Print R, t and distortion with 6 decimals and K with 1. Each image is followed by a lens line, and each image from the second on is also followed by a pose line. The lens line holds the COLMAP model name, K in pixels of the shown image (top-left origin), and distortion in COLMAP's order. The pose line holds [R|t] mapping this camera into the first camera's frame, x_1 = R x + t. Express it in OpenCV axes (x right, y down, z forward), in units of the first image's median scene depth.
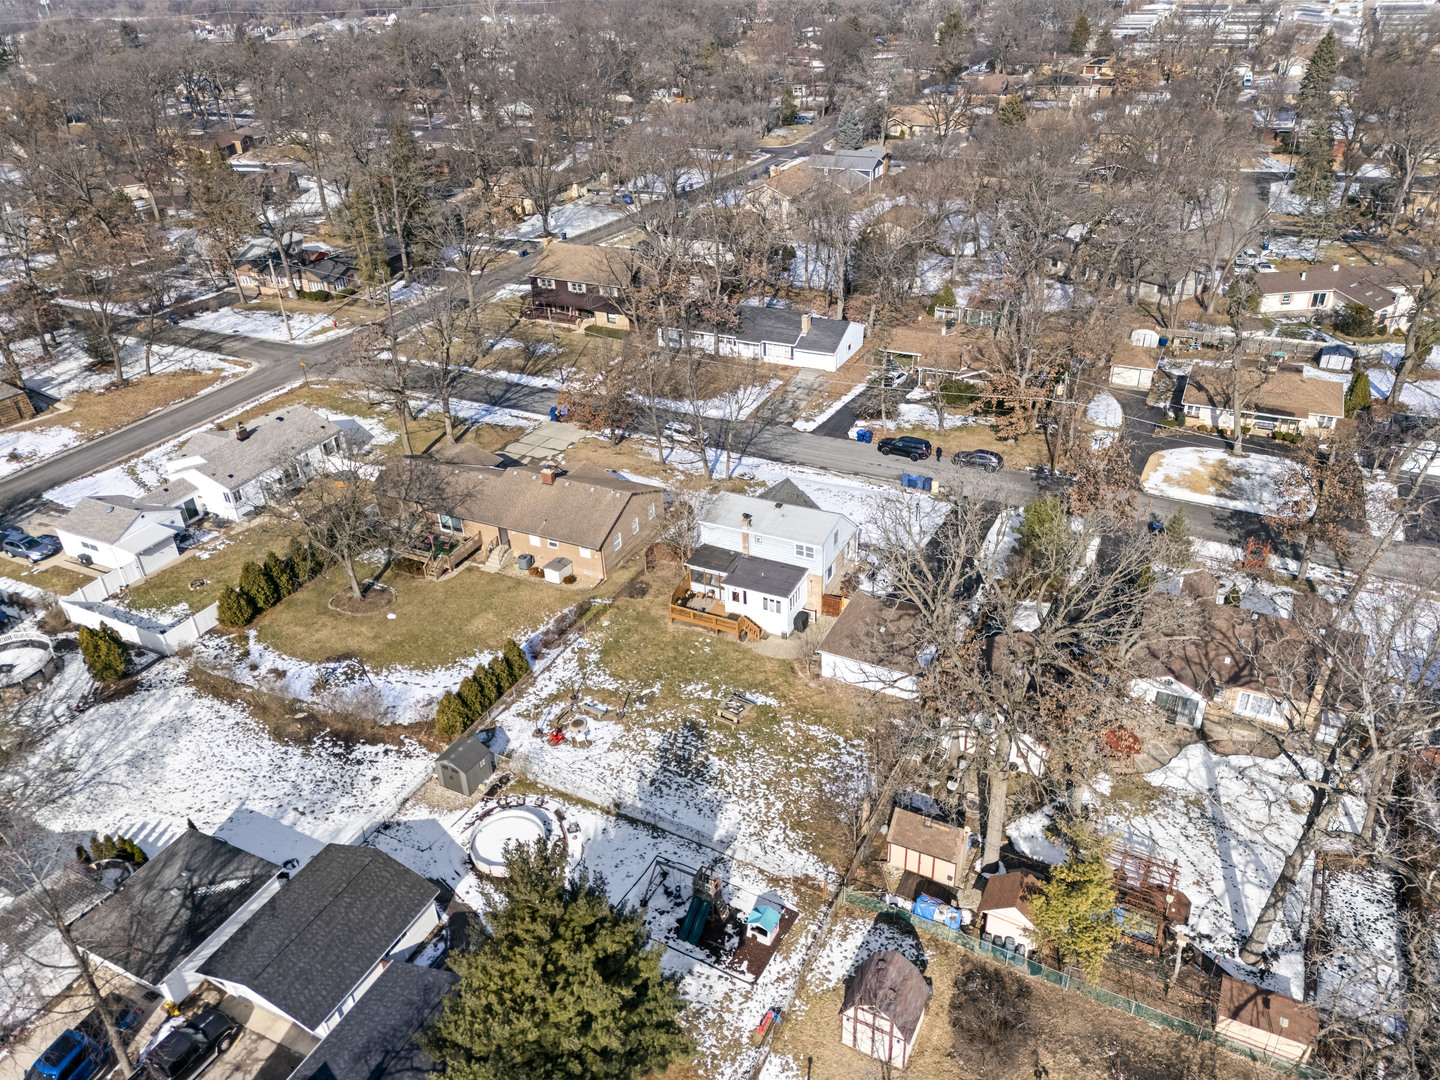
lens RADIAL K [[1067.6, 0, 713.1], [0, 1067.6, 498.6], [0, 0, 1]] dist [0.059267, -0.008630]
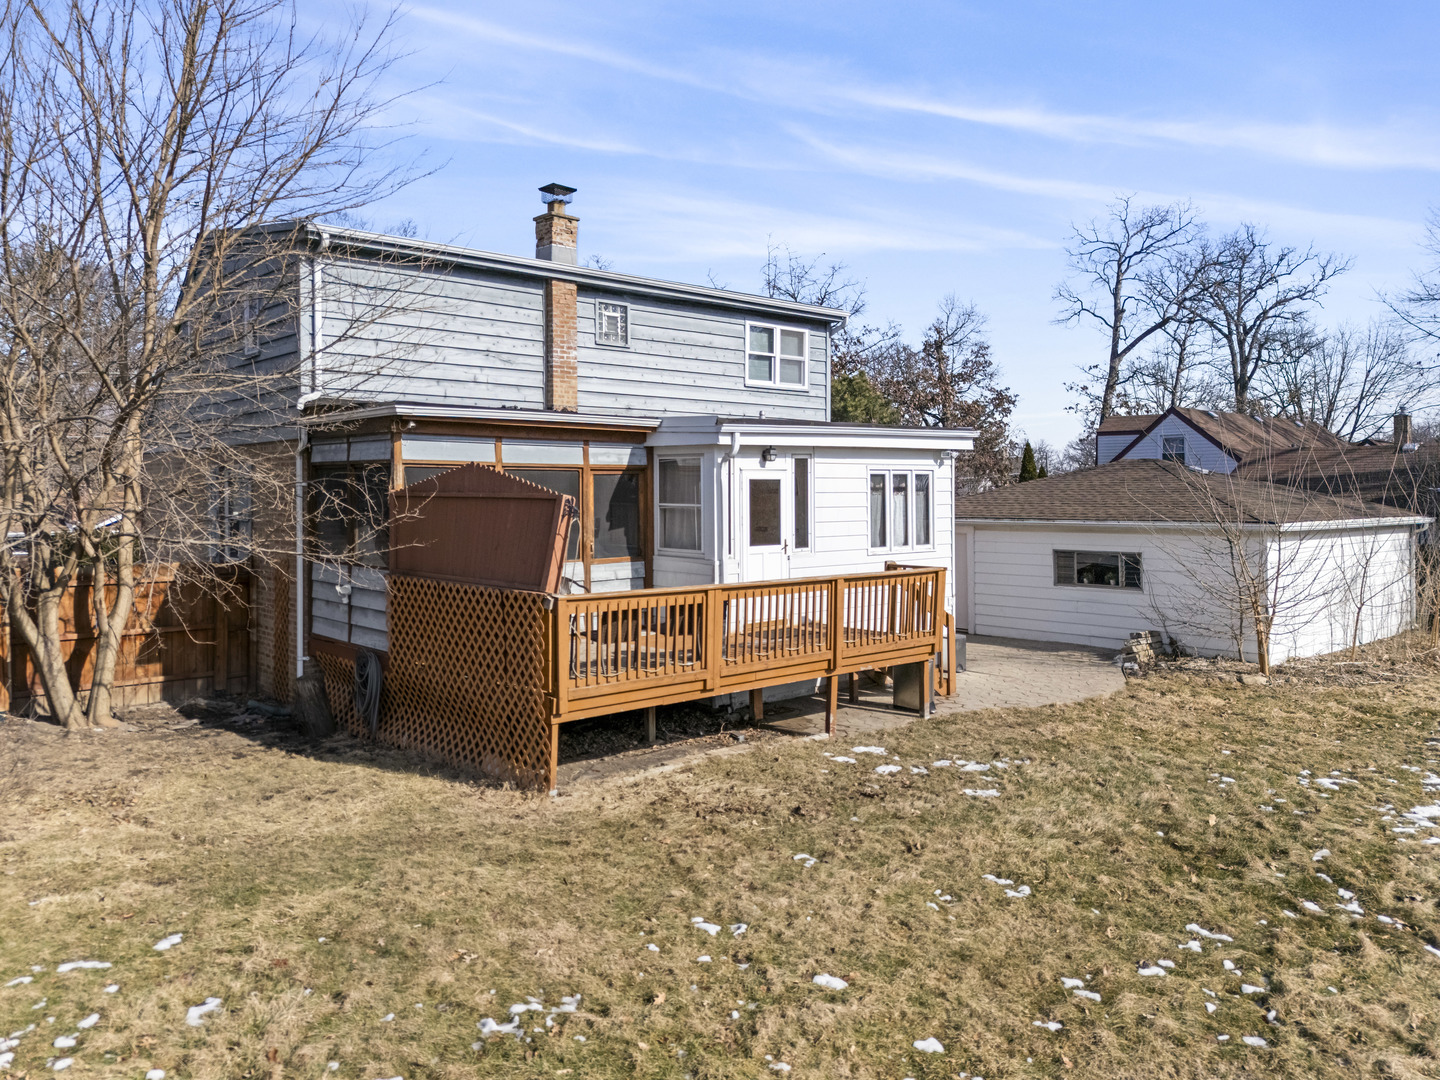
lens RADIAL K [[1057.7, 0, 721.5], [0, 1057.7, 533.5], [0, 0, 1]] dist [0.073034, -0.058226]
pose [[0.360419, 0.007042, 0.932764, -0.165680], [0.436453, 0.882483, -0.175308, 0.137465], [-0.824382, 0.470292, 0.314990, 1.062225]]
